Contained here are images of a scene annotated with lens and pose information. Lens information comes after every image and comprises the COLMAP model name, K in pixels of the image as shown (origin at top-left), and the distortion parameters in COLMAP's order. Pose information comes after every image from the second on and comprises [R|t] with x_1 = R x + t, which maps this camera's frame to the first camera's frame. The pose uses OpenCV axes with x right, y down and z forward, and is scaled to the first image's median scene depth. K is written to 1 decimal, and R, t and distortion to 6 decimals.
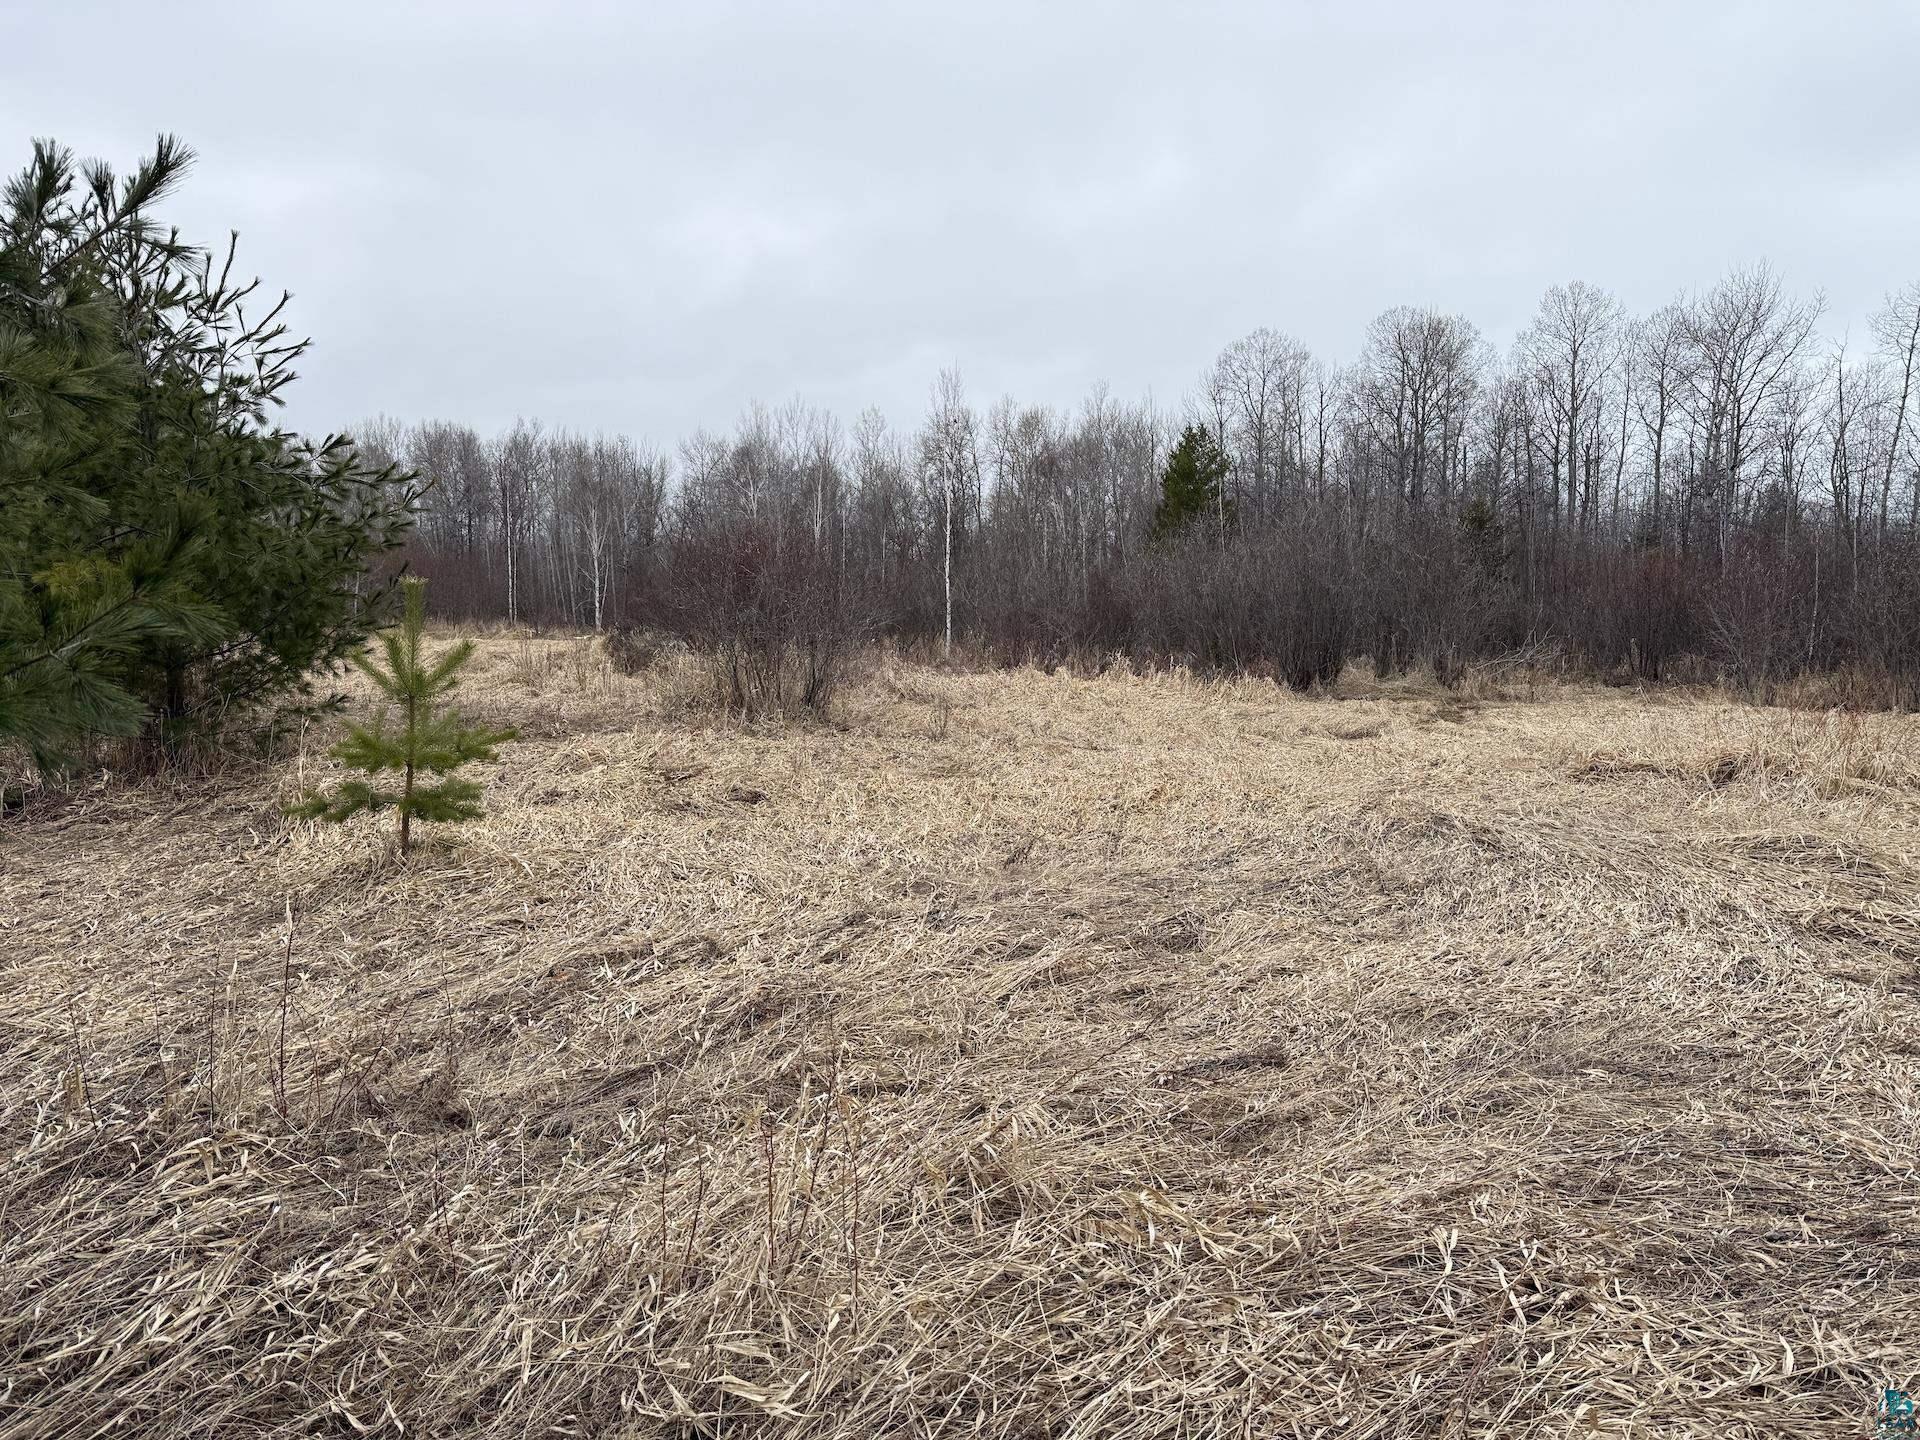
lens RADIAL K [[1333.6, 0, 957.8], [0, 1333.6, 718.0], [0, 0, 1]] dist [-0.001743, -0.002834]
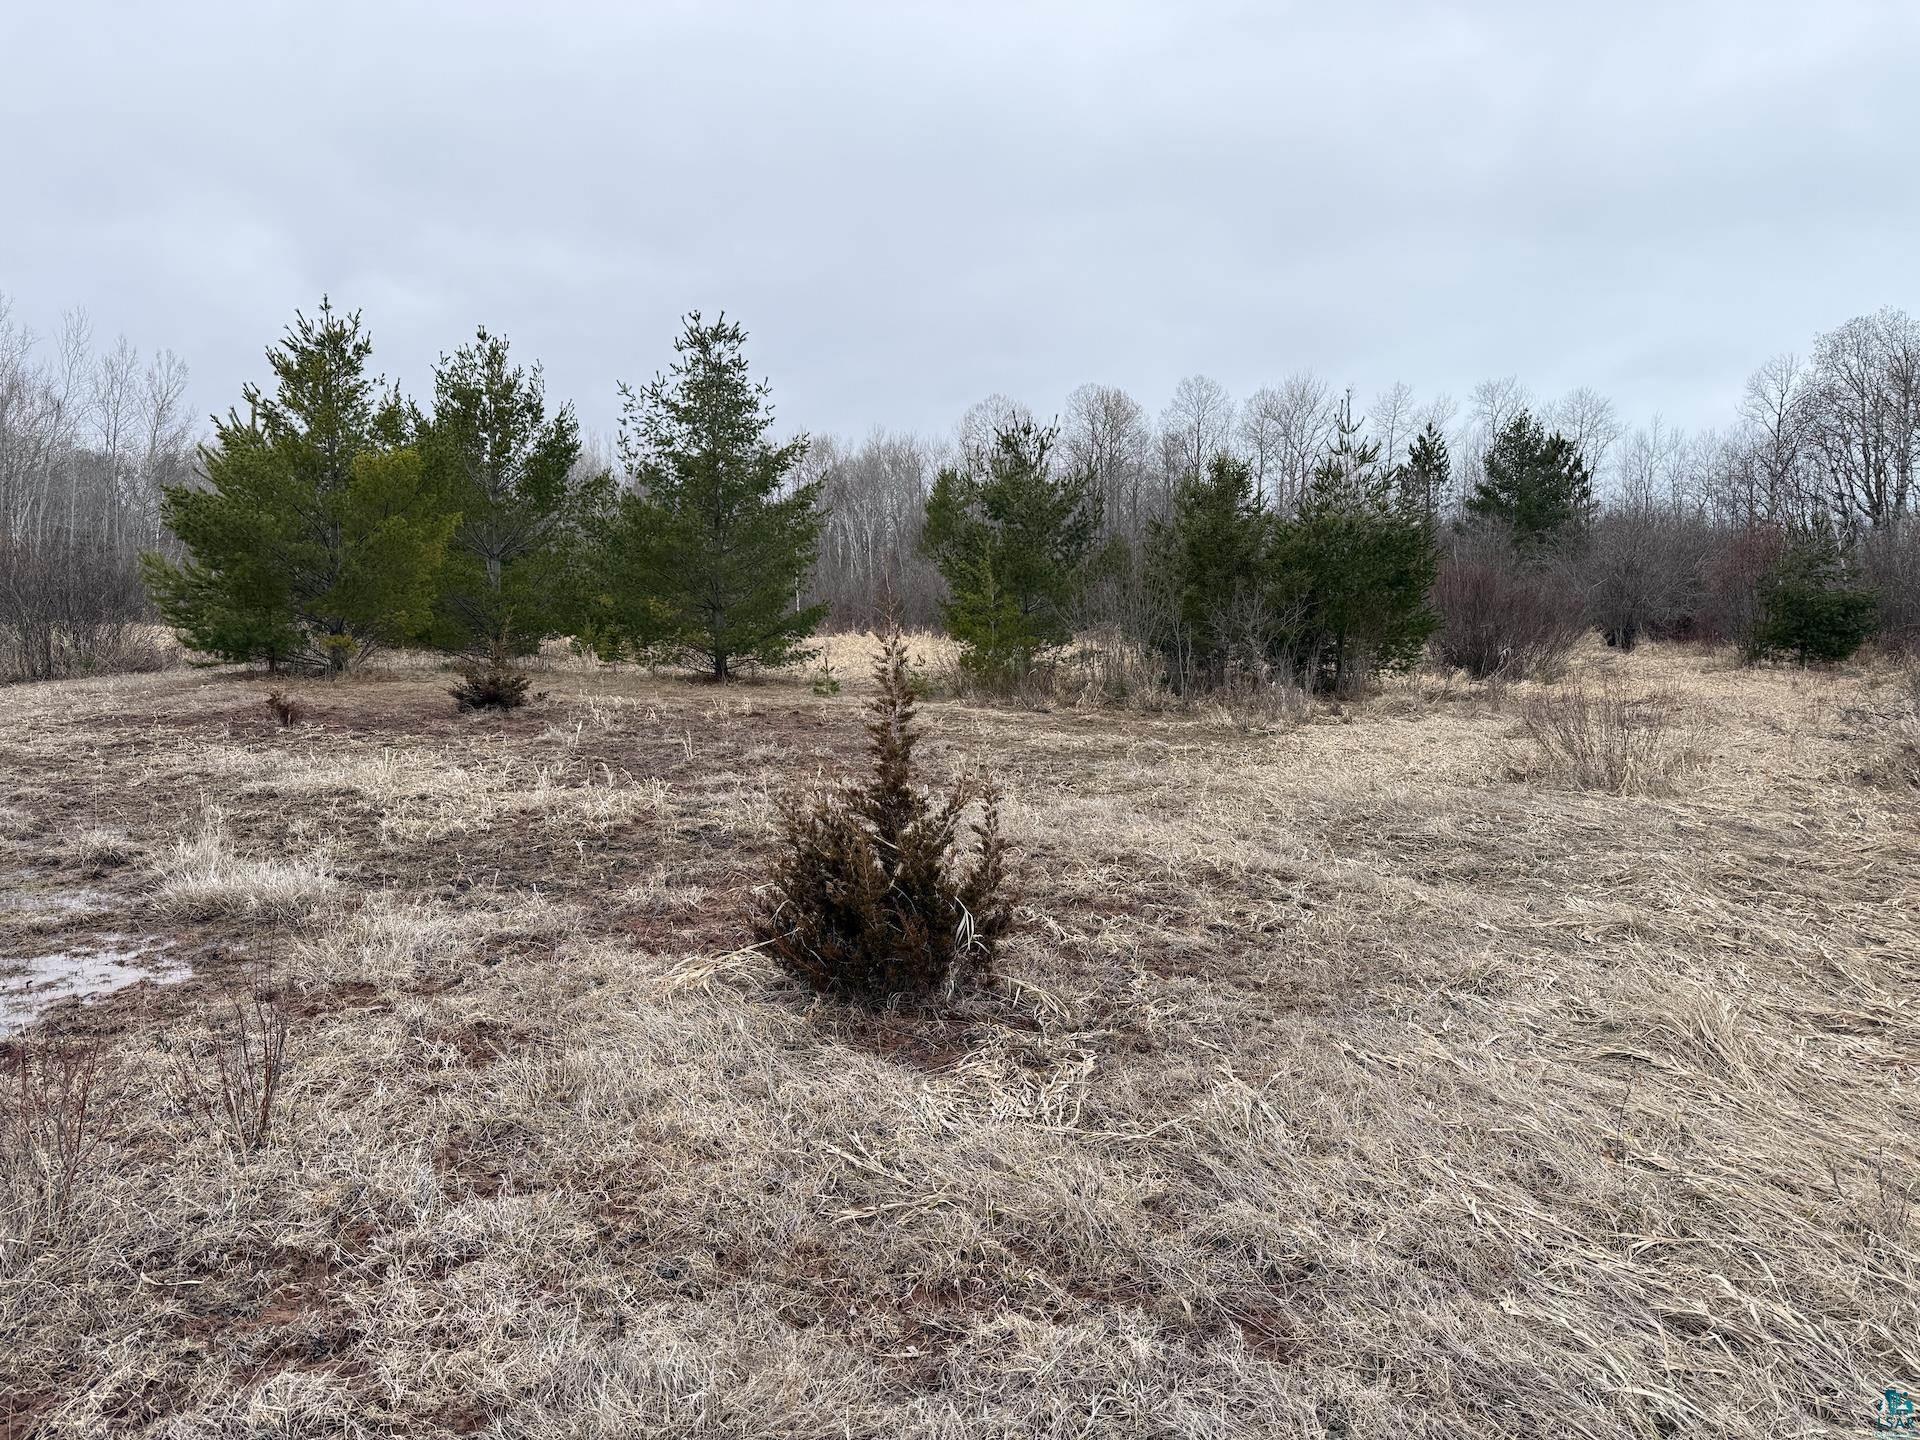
lens RADIAL K [[1333.6, 0, 961.4], [0, 1333.6, 721.8], [0, 0, 1]] dist [-0.001743, -0.002834]
pose [[0.986131, -0.028664, 0.163474, -0.040083], [0.026683, 0.999542, 0.014299, 0.024227], [-0.163809, -0.009738, 0.986444, -0.346426]]
